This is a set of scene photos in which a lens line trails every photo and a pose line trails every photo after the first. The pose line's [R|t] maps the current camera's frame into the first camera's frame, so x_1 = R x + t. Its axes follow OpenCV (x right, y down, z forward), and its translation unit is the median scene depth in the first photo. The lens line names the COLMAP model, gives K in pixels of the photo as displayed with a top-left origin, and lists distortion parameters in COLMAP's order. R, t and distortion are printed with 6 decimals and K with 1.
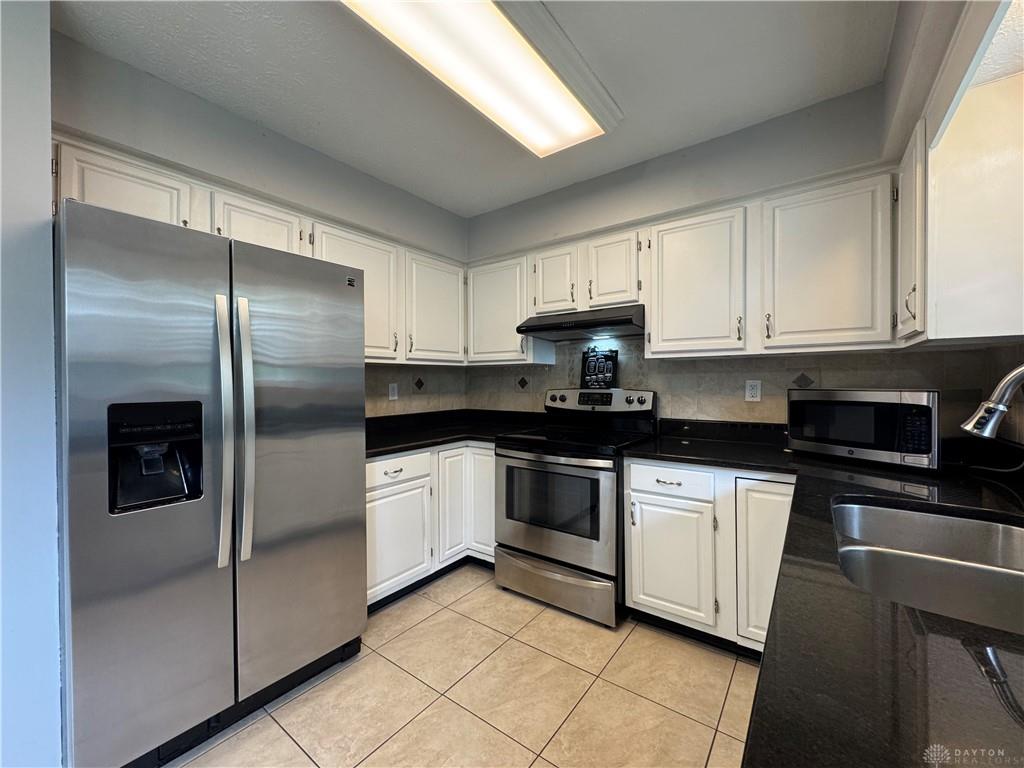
lens RADIAL K [[410.7, 0, 512.0], [0, 410.7, 384.0], [0, 0, 1]] dist [-0.001506, -0.000226]
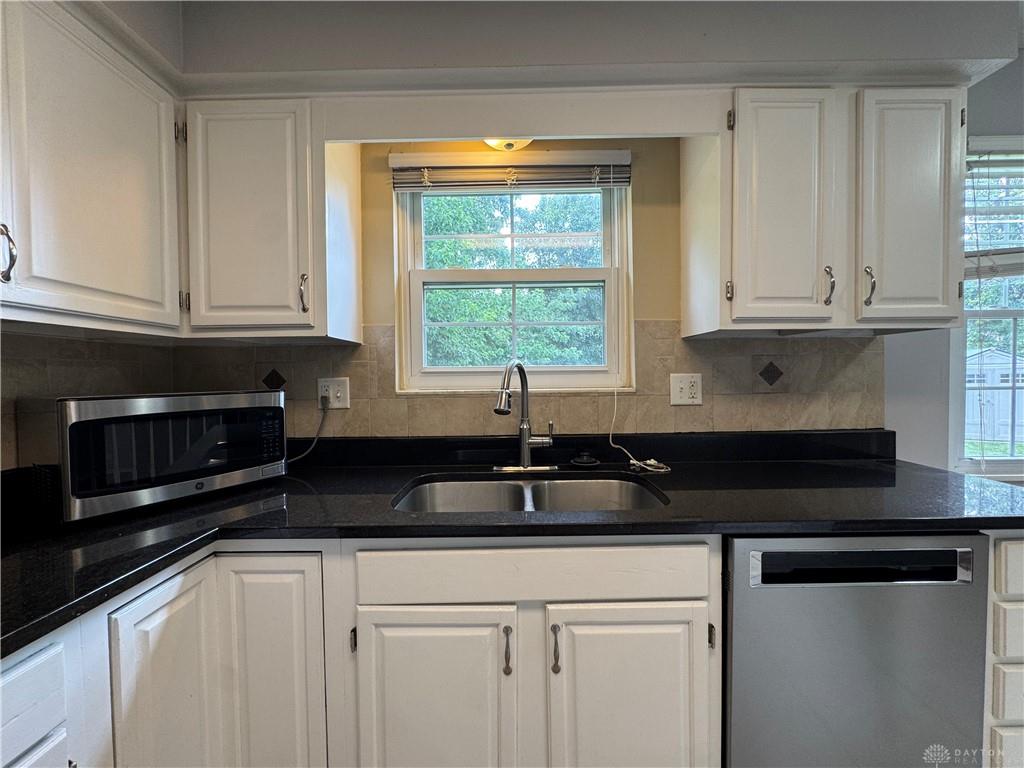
lens RADIAL K [[410.7, 0, 512.0], [0, 410.7, 384.0], [0, 0, 1]] dist [-0.001506, -0.000226]
pose [[-0.590034, -0.003245, 0.807372, -0.016269], [0.022971, 0.999520, 0.020804, -0.002769], [-0.807052, 0.030821, -0.589676, 0.698732]]
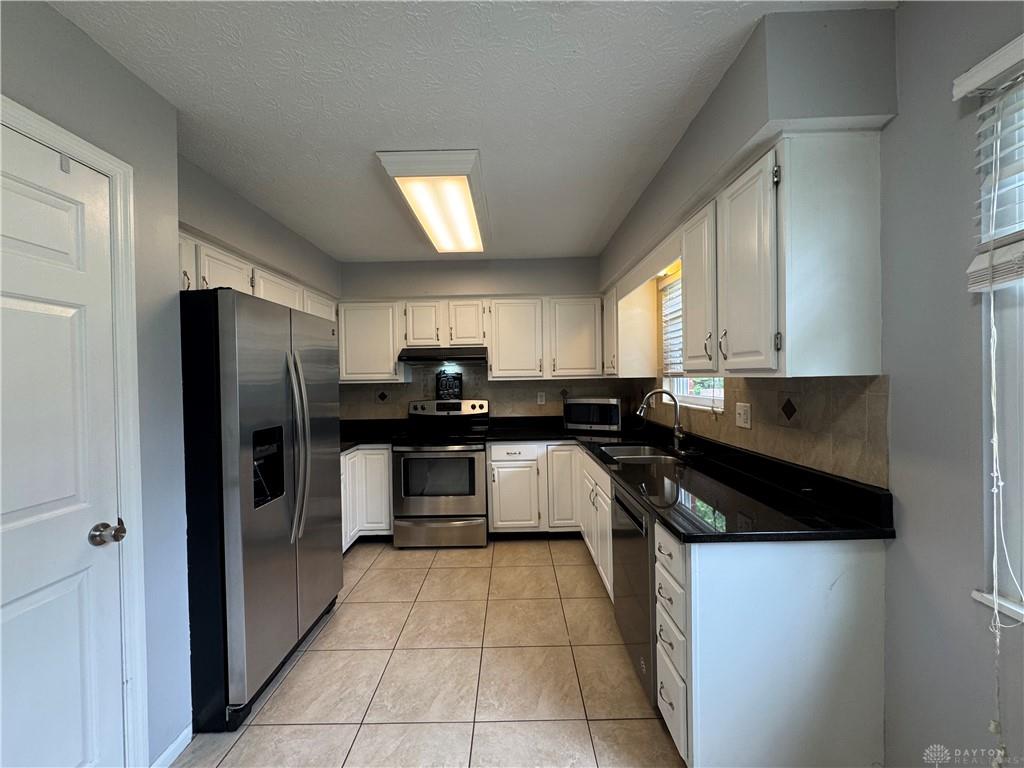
lens RADIAL K [[410.7, 0, 512.0], [0, 410.7, 384.0], [0, 0, 1]] dist [-0.001506, -0.000226]
pose [[0.804252, -0.016153, 0.594068, -0.556063], [0.017795, 0.999837, 0.003094, -0.052245], [-0.594021, 0.008083, 0.804409, -0.345964]]
